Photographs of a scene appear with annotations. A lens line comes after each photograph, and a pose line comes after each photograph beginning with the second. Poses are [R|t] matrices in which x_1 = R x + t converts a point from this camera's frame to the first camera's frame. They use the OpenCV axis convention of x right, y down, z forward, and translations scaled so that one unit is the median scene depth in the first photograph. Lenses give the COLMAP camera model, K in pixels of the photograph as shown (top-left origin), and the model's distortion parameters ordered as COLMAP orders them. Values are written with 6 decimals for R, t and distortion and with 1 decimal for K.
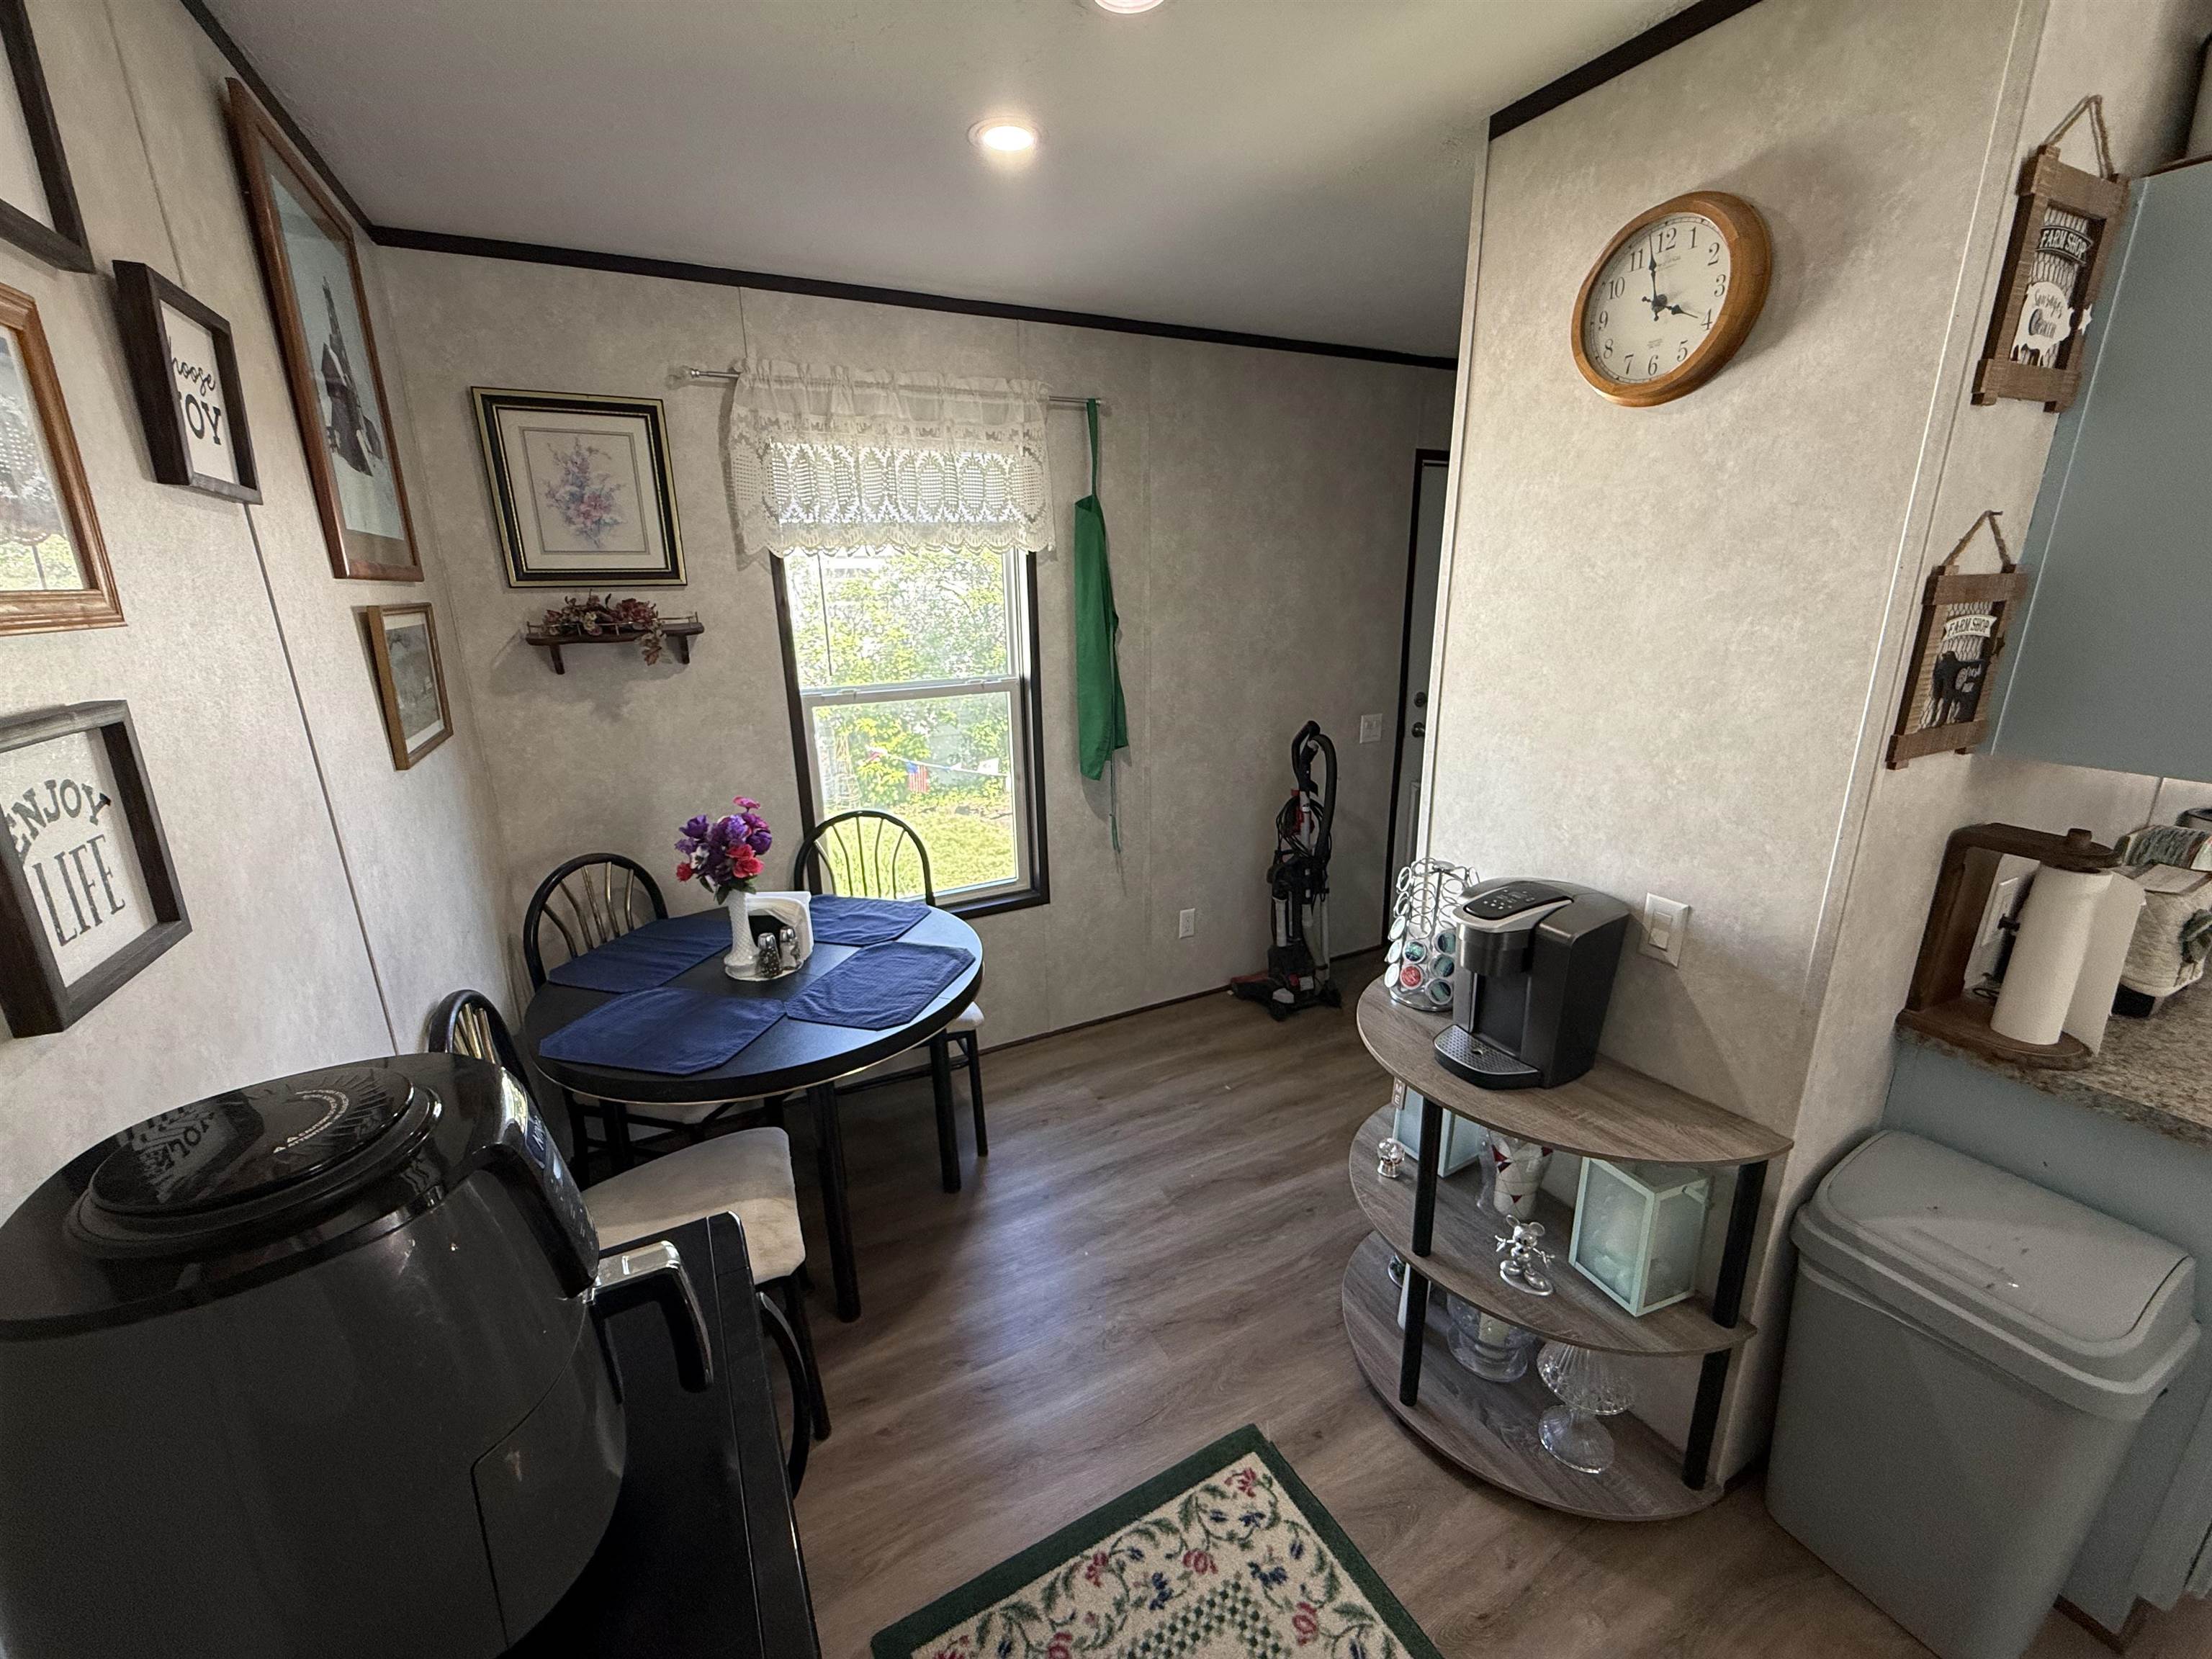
lens RADIAL K [[882.9, 0, 1101.0], [0, 882.9, 832.7], [0, 0, 1]] dist [0.000331, 0.000109]
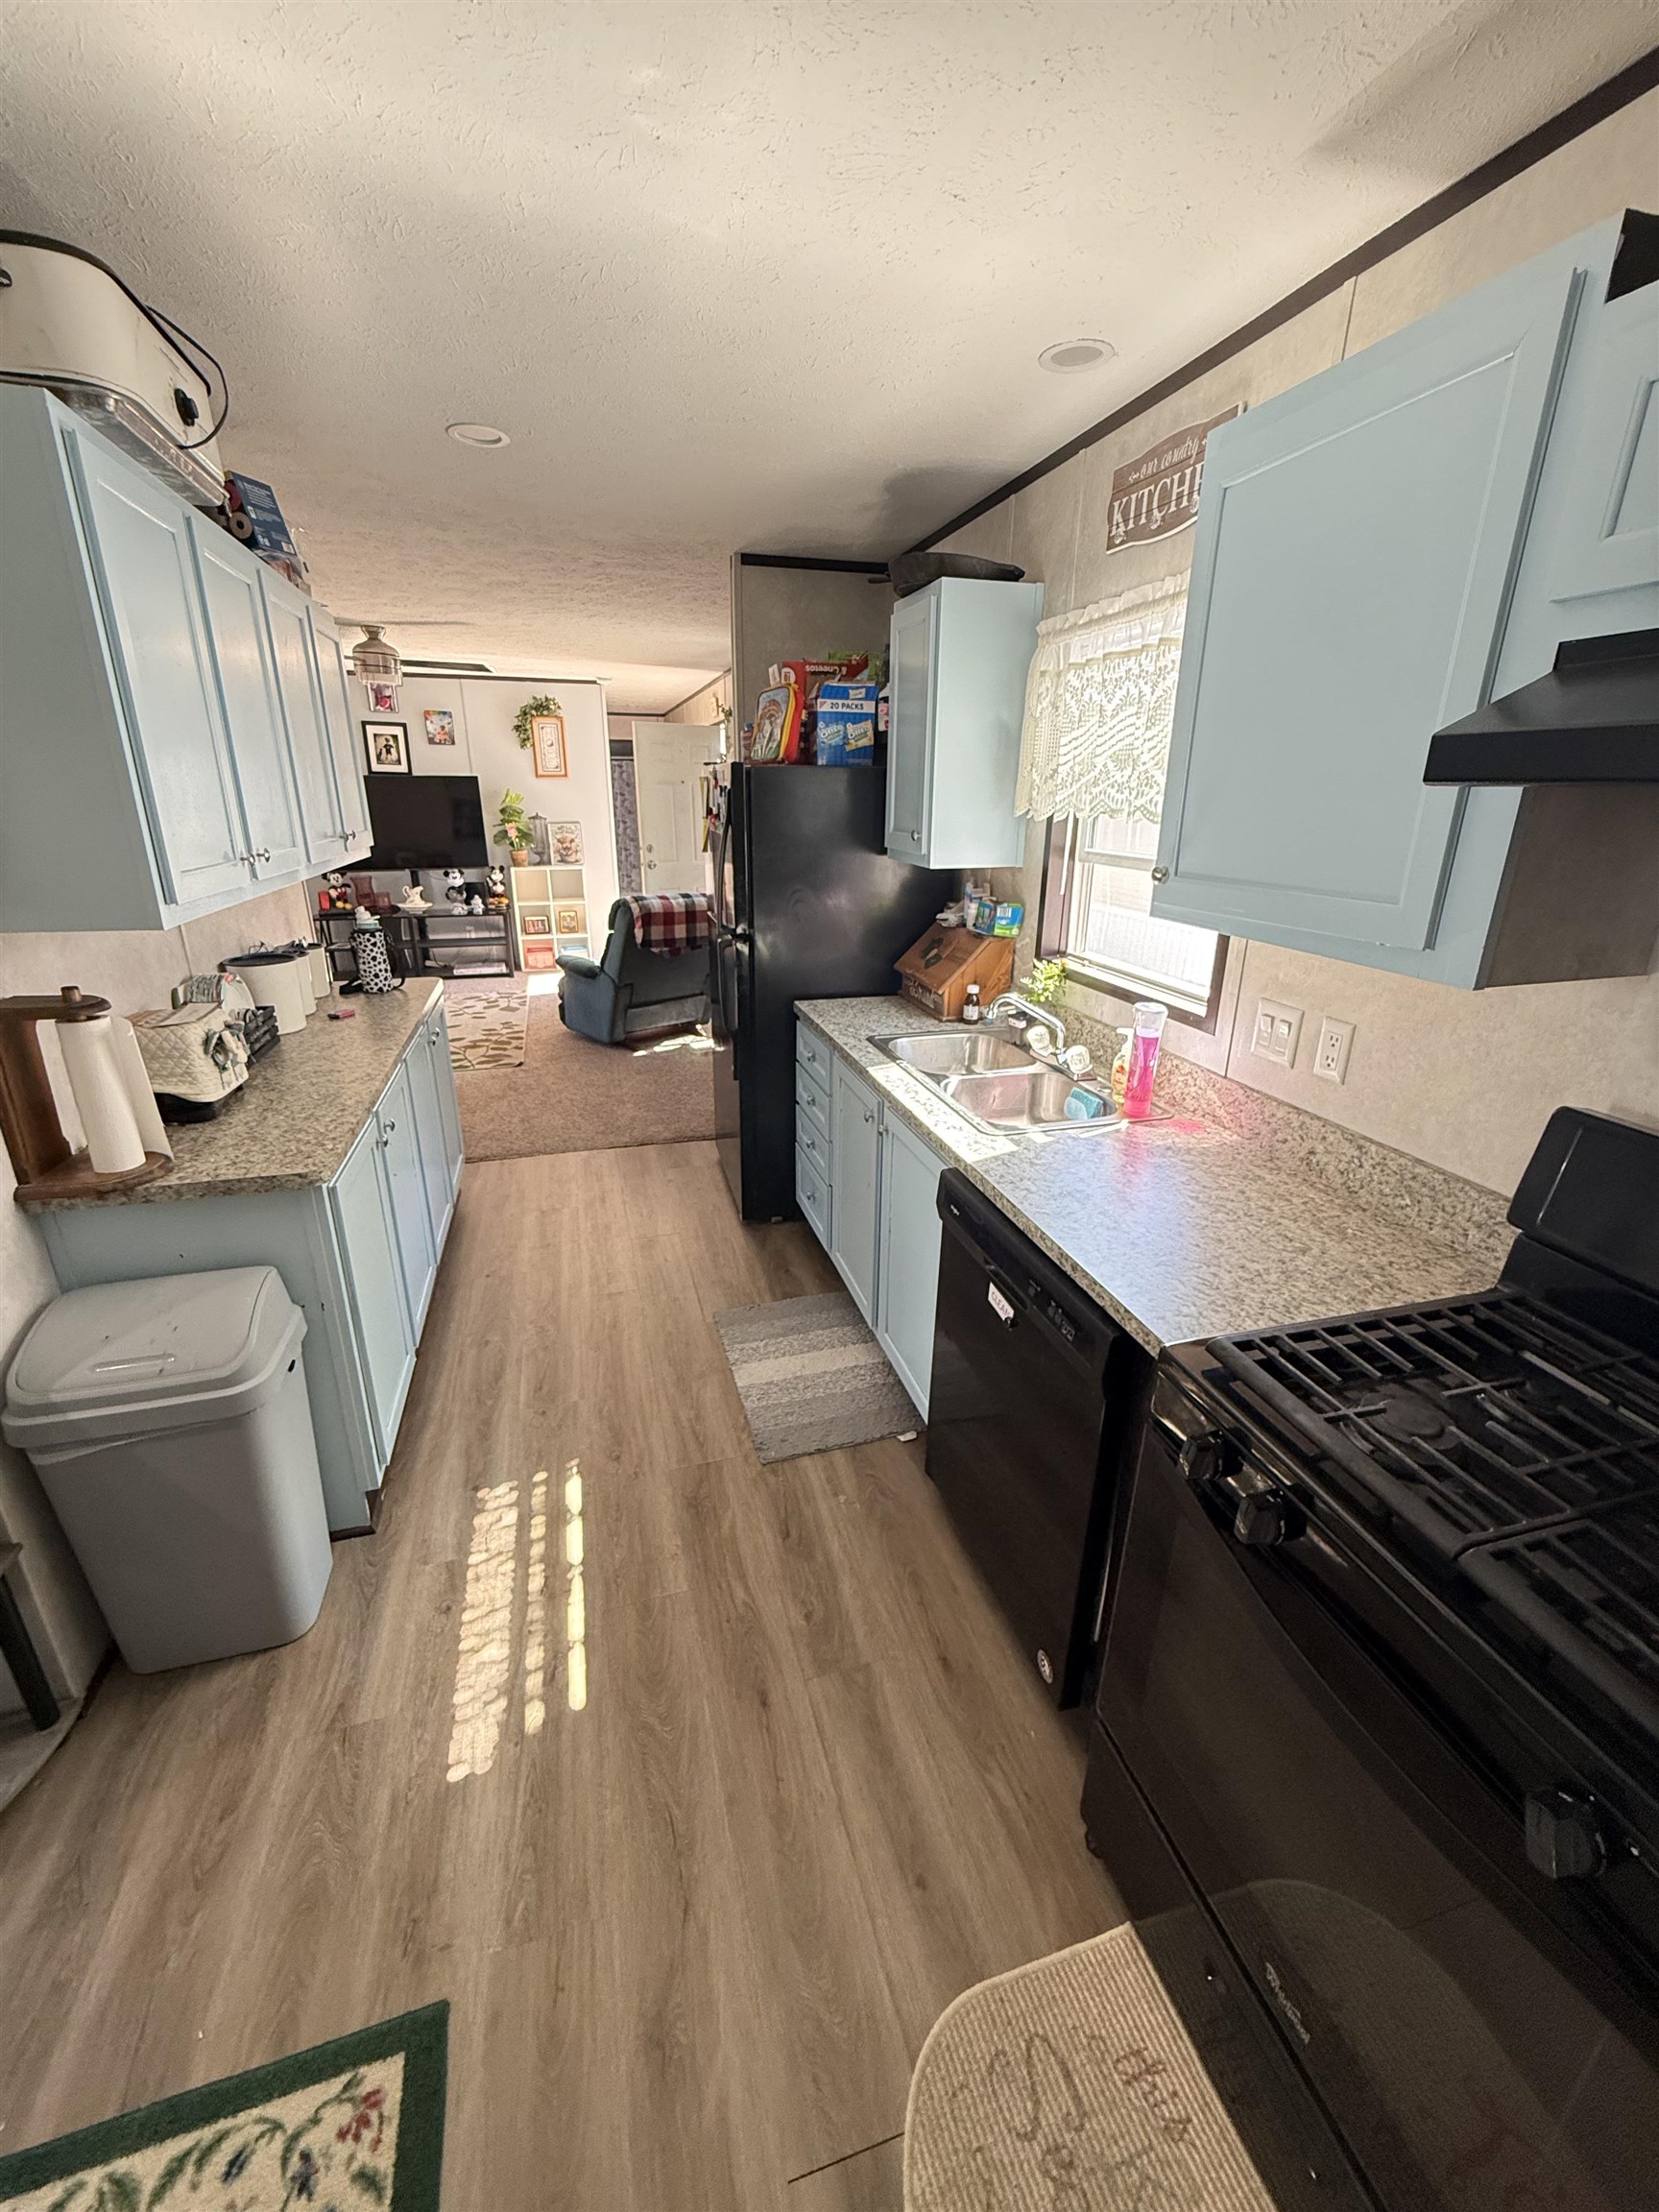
lens RADIAL K [[882.9, 0, 829.5], [0, 882.9, 1106.0], [0, 0, 1]] dist [0.000331, 0.000109]
pose [[0.182060, -0.312810, 0.932204, 0.154355], [0.260919, 0.929431, 0.260922, 0.095658], [-0.948038, 0.195726, 0.250831, -0.199337]]
